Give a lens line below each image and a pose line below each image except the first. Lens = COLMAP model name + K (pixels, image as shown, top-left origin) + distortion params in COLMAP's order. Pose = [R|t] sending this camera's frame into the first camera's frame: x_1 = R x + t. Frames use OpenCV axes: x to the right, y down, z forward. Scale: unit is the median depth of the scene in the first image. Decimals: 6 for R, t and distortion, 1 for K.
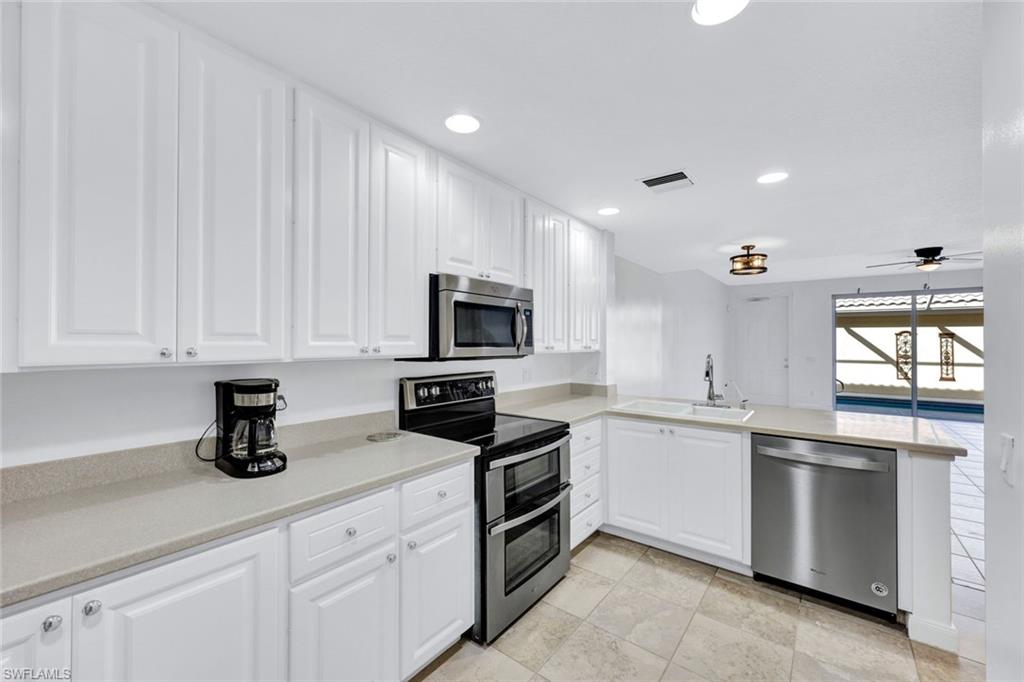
lens RADIAL K [[412.9, 0, 516.3], [0, 412.9, 337.4], [0, 0, 1]] dist [-0.001992, -0.000318]
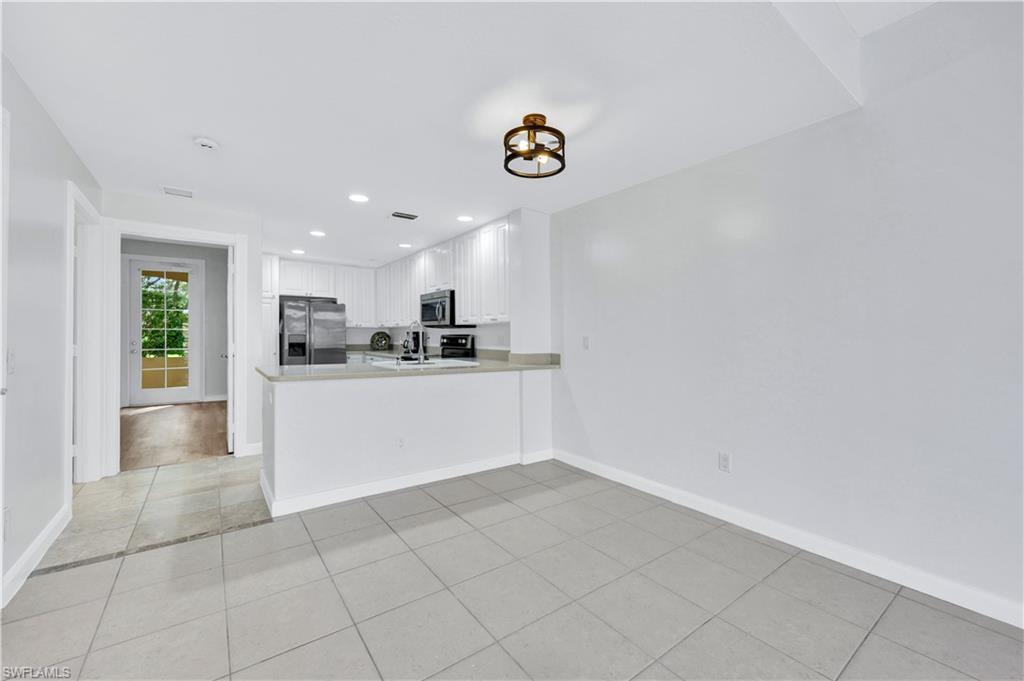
lens RADIAL K [[412.9, 0, 516.3], [0, 412.9, 336.9], [0, 0, 1]] dist [-0.001992, -0.000318]
pose [[-0.274293, 0.006483, -0.961624, 1.968786], [0.012611, 0.999916, 0.003143, 0.104595], [0.961563, -0.011265, -0.274352, 2.031909]]
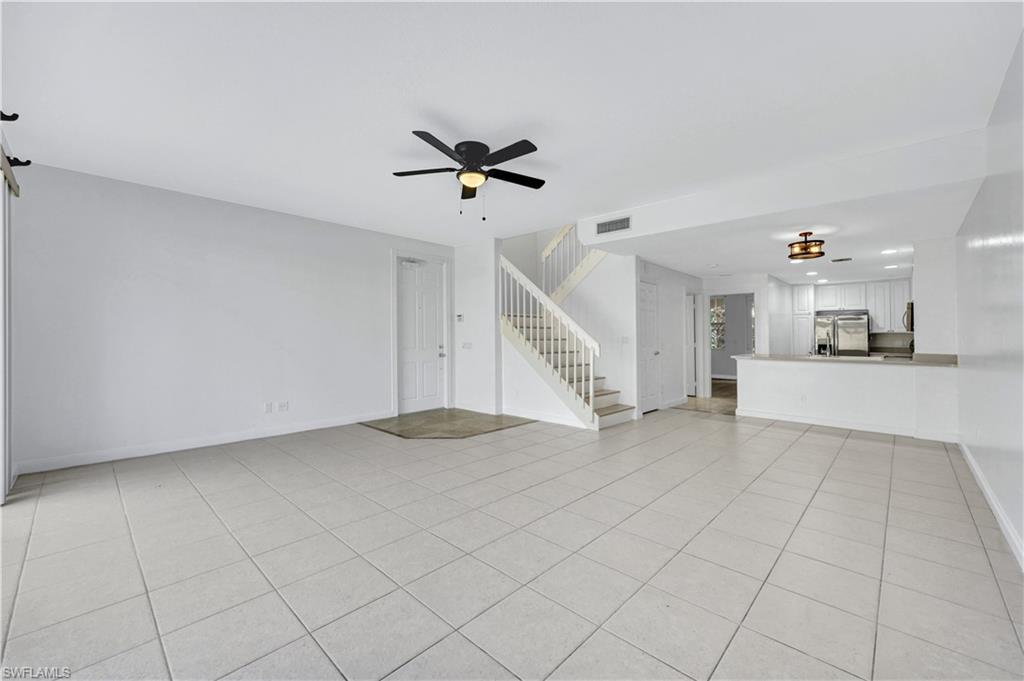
lens RADIAL K [[412.9, 0, 516.3], [0, 412.9, 336.9], [0, 0, 1]] dist [-0.001992, -0.000318]
pose [[-0.994540, -0.002003, 0.104342, 2.188867], [-0.003757, 0.999855, -0.016616, 0.134443], [-0.104293, -0.016917, -0.994403, 3.911577]]
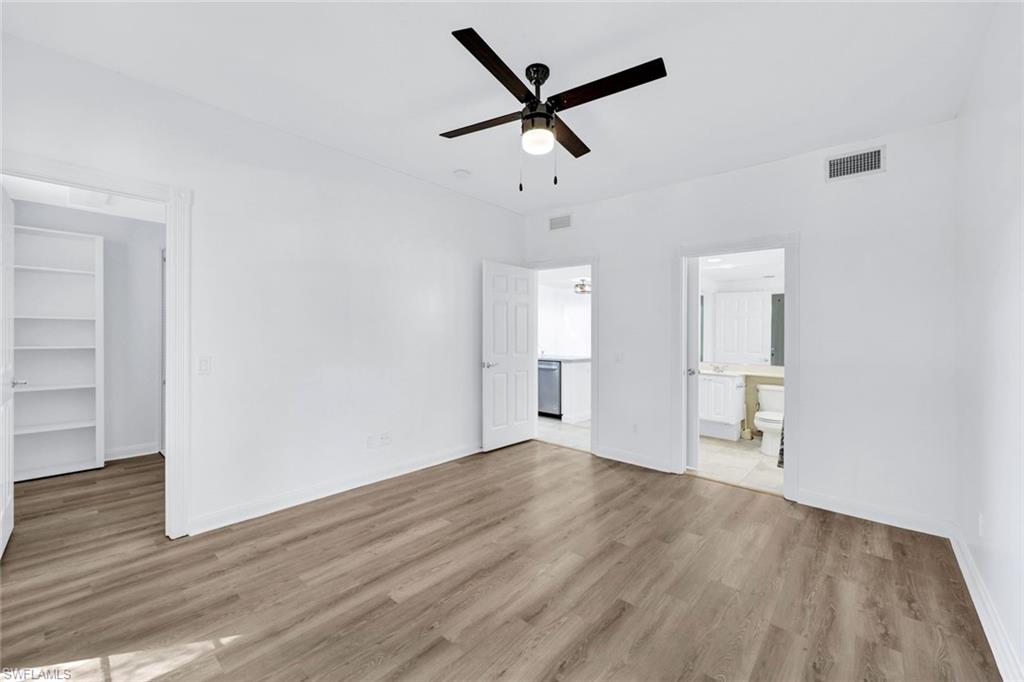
lens RADIAL K [[412.7, 0, 509.3], [0, 412.7, 333.7], [0, 0, 1]] dist [-0.000637, -0.000128]
pose [[0.996955, 0.025488, -0.073697, 0.652513], [-0.023876, 0.999458, 0.022672, 0.003851], [0.074235, -0.020844, 0.997023, -1.839185]]
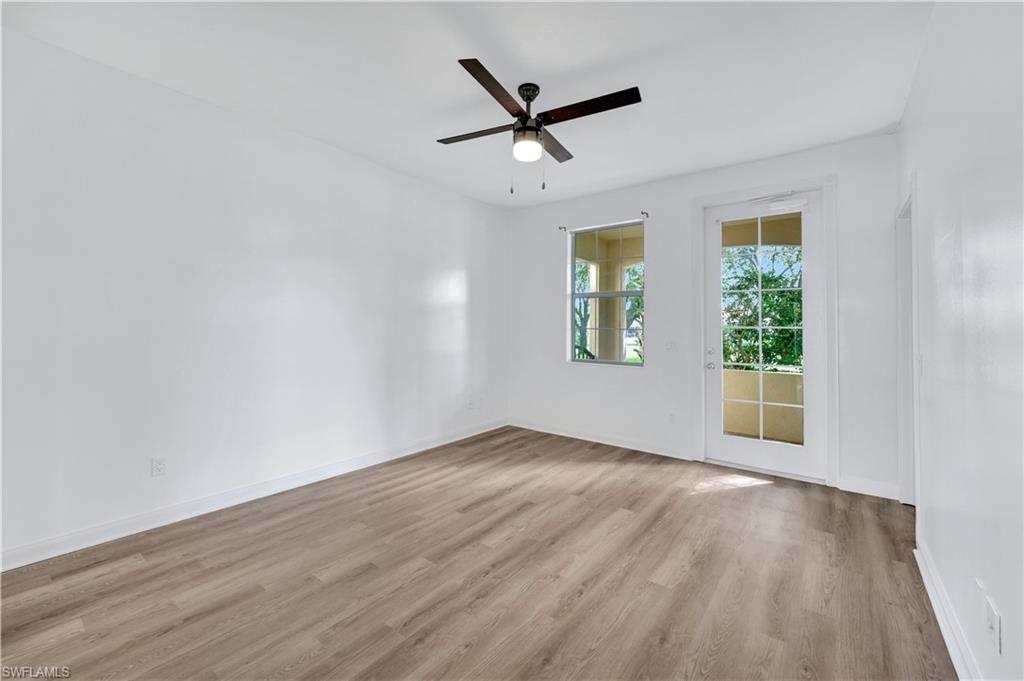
lens RADIAL K [[412.9, 0, 516.3], [0, 412.9, 336.9], [0, 0, 1]] dist [-0.001992, -0.000318]
pose [[-0.999984, 0.003131, -0.004621, 0.689373], [0.003169, 0.999961, -0.008227, 0.087808], [0.004595, -0.008241, -0.999955, 0.259722]]
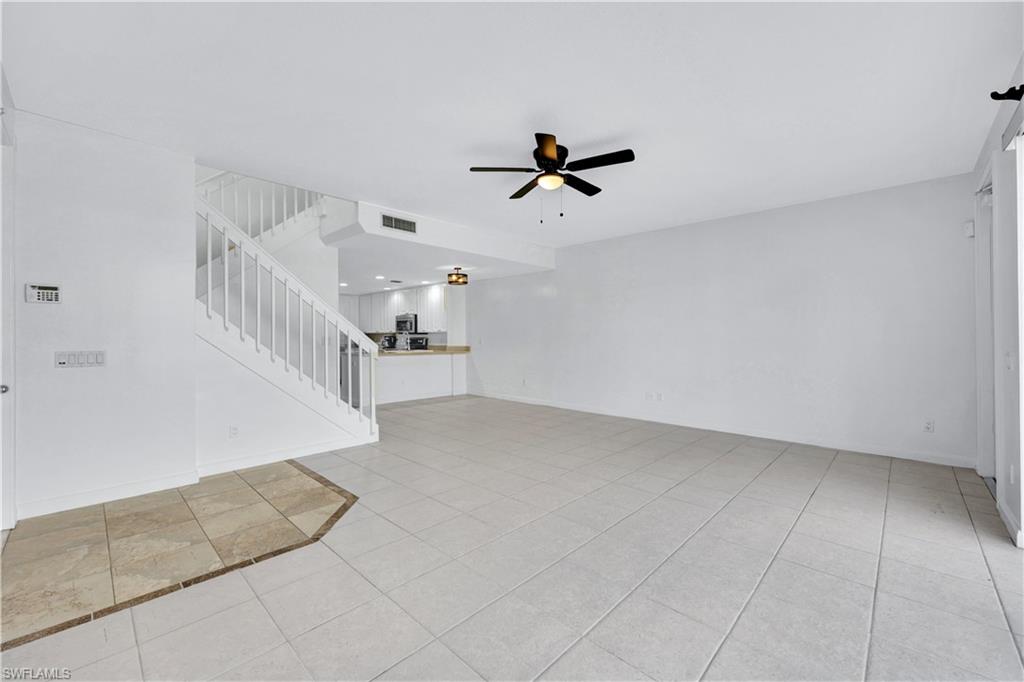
lens RADIAL K [[405.2, 0, 508.2], [0, 405.2, 342.8], [0, 0, 1]] dist [-0.009676, 0.000039]
pose [[-0.117859, 0.017490, -0.992876, 3.898567], [0.015531, 0.999755, 0.015768, 0.098625], [0.992909, -0.013562, -0.118101, 2.516379]]
